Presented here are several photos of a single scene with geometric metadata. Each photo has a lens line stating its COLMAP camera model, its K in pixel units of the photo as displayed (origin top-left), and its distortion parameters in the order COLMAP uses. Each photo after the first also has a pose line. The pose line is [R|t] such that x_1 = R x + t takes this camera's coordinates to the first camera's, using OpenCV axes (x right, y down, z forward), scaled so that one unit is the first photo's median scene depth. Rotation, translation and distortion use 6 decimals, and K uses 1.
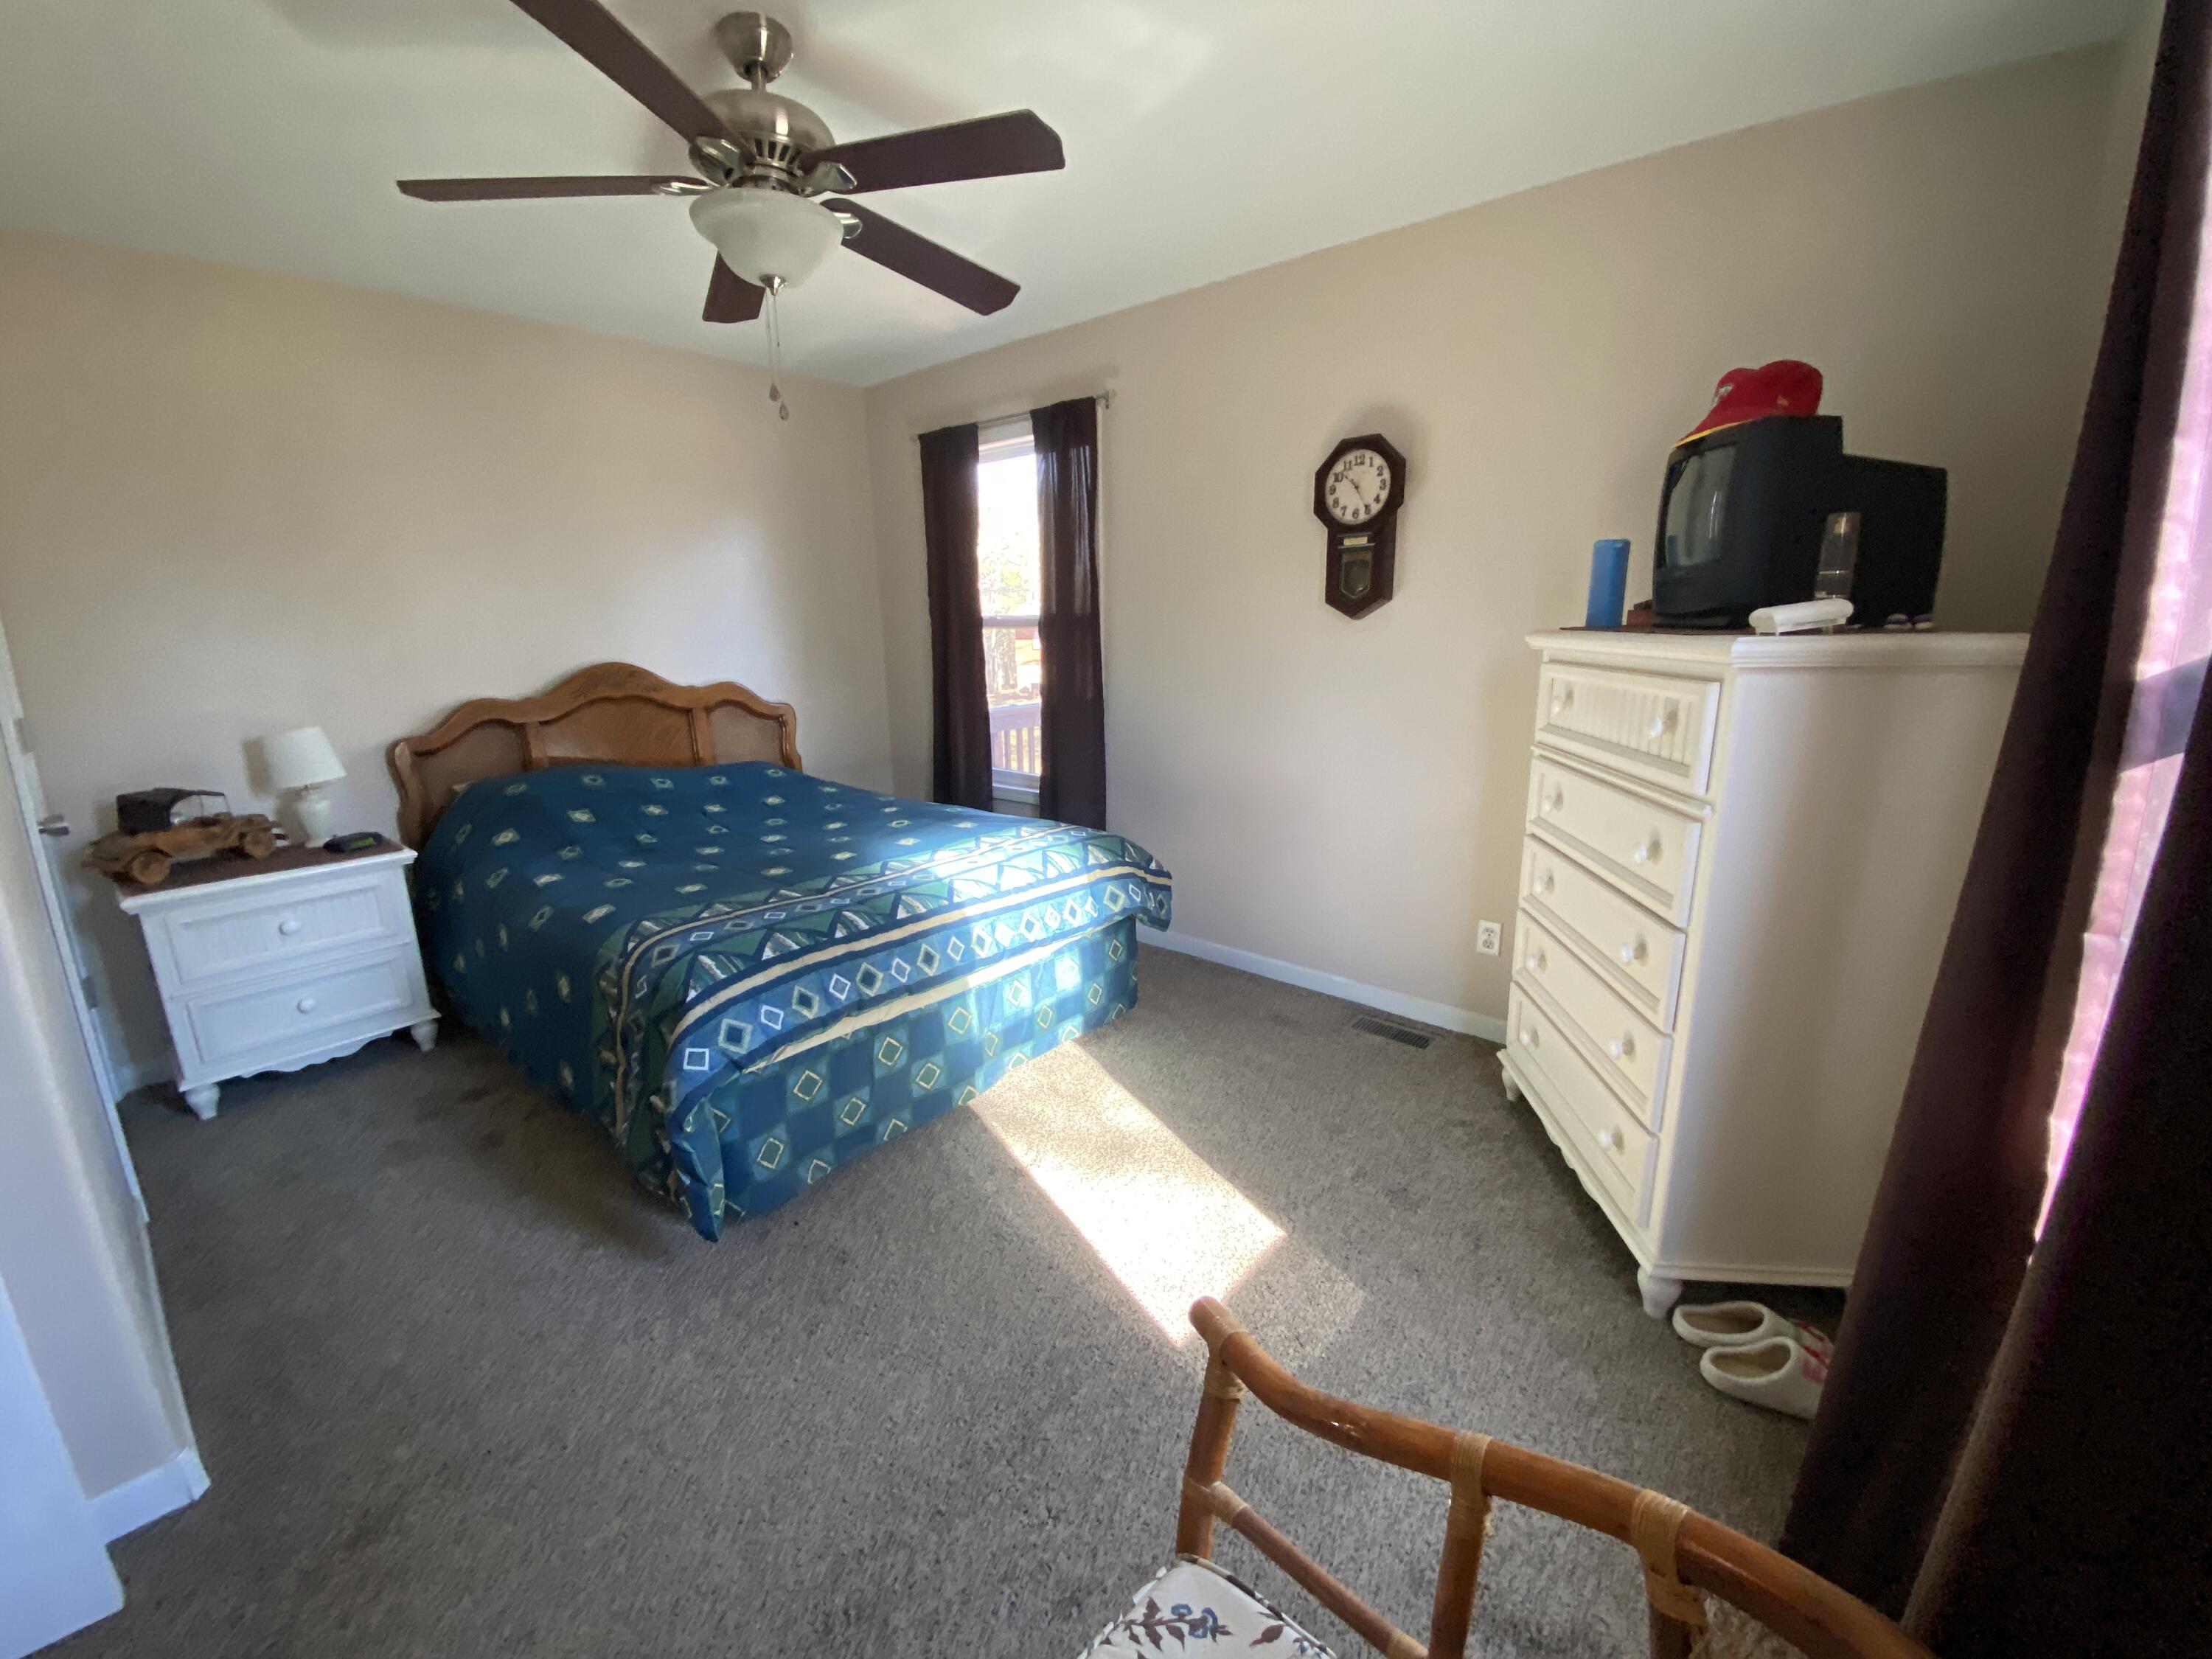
lens RADIAL K [[884.2, 0, 1098.0], [0, 884.2, 829.4], [0, 0, 1]] dist [0.000393, -0.000076]
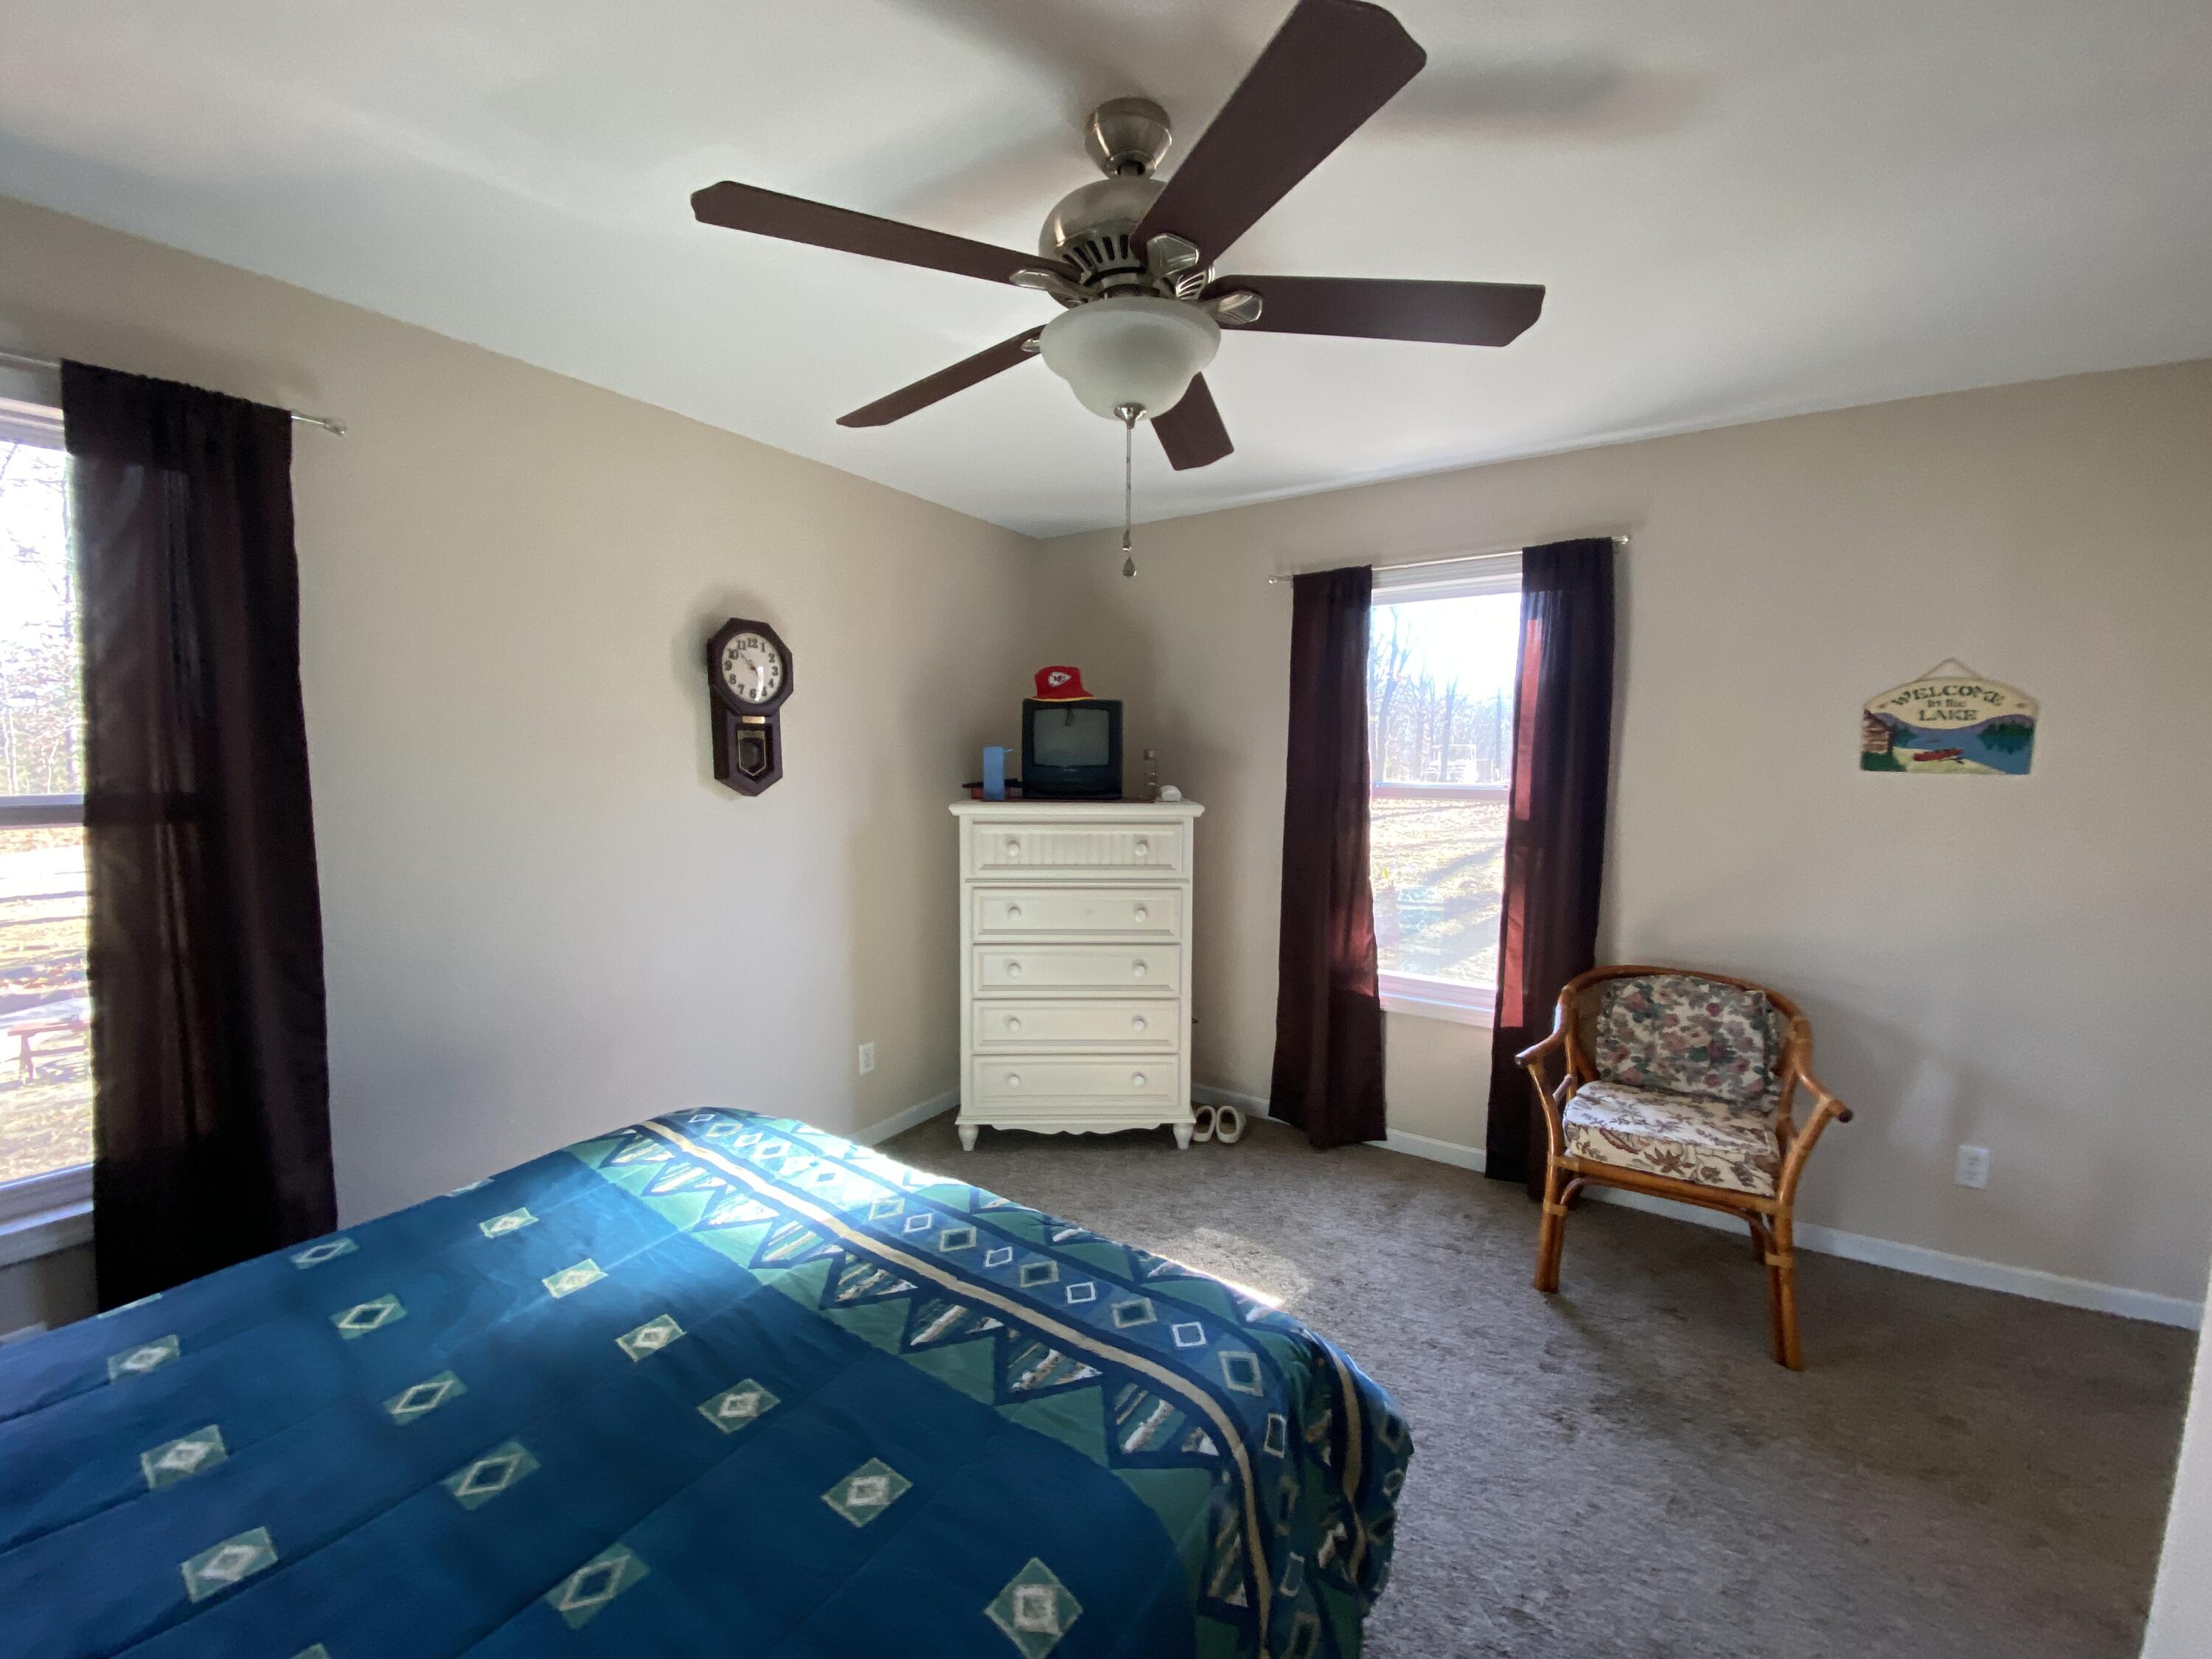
lens RADIAL K [[884.2, 0, 1098.0], [0, 884.2, 829.4], [0, 0, 1]] dist [0.000393, -0.000076]
pose [[-0.124516, -0.079250, 0.989048, -0.768547], [0.209918, 0.972138, 0.104323, -0.232633], [-0.969758, 0.220608, -0.104410, 0.769445]]
